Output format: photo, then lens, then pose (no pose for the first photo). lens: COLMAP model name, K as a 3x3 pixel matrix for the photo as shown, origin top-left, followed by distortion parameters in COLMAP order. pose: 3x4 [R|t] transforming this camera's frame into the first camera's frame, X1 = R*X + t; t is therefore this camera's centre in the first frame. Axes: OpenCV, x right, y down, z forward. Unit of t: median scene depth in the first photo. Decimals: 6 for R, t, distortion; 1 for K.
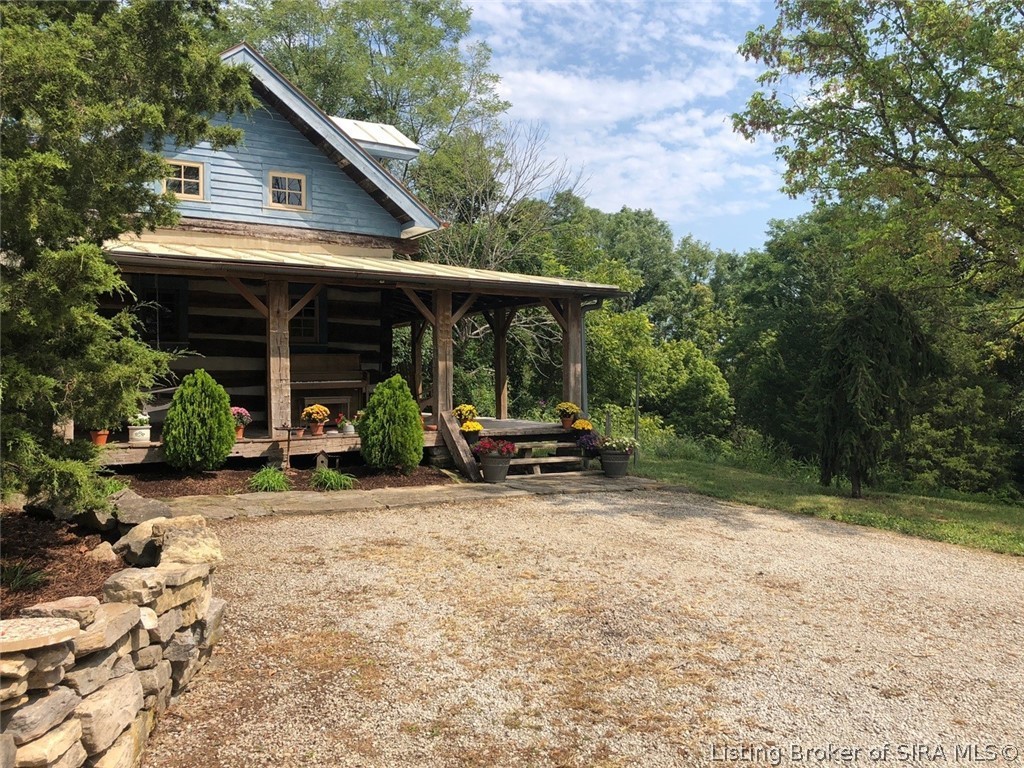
lens RADIAL K [[843.8, 0, 512.0], [0, 843.8, 384.0], [0, 0, 1]] dist [-0.001979, -0.001512]
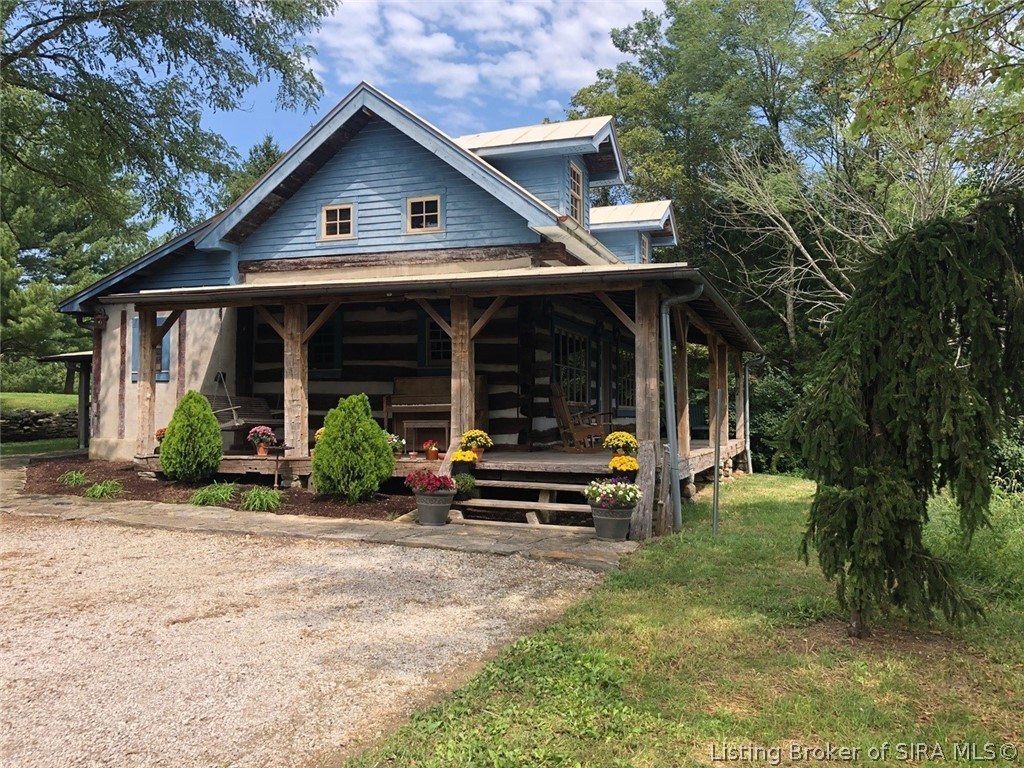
lens RADIAL K [[820.8, 0, 512.0], [0, 820.8, 384.0], [0, 0, 1]] dist [0.077581, -0.000640]
pose [[0.629395, -0.025125, -0.776679, 0.555086], [-0.011911, 0.999048, -0.041971, 0.011523], [0.776994, 0.035668, 0.628497, 0.477627]]
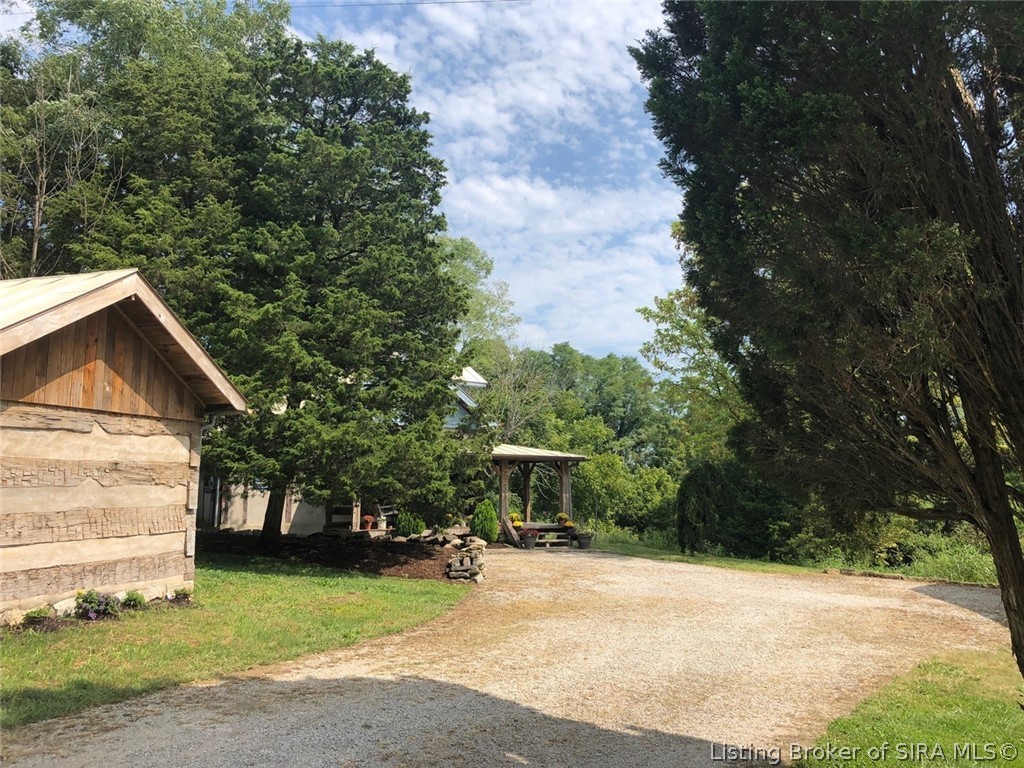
lens RADIAL K [[843.8, 0, 512.0], [0, 843.8, 384.0], [0, 0, 1]] dist [-0.001979, -0.001512]
pose [[0.999940, 0.009648, 0.005092, -0.069645], [-0.008850, 0.990314, -0.138562, -0.004170], [-0.006379, 0.138509, 0.990341, -1.073550]]
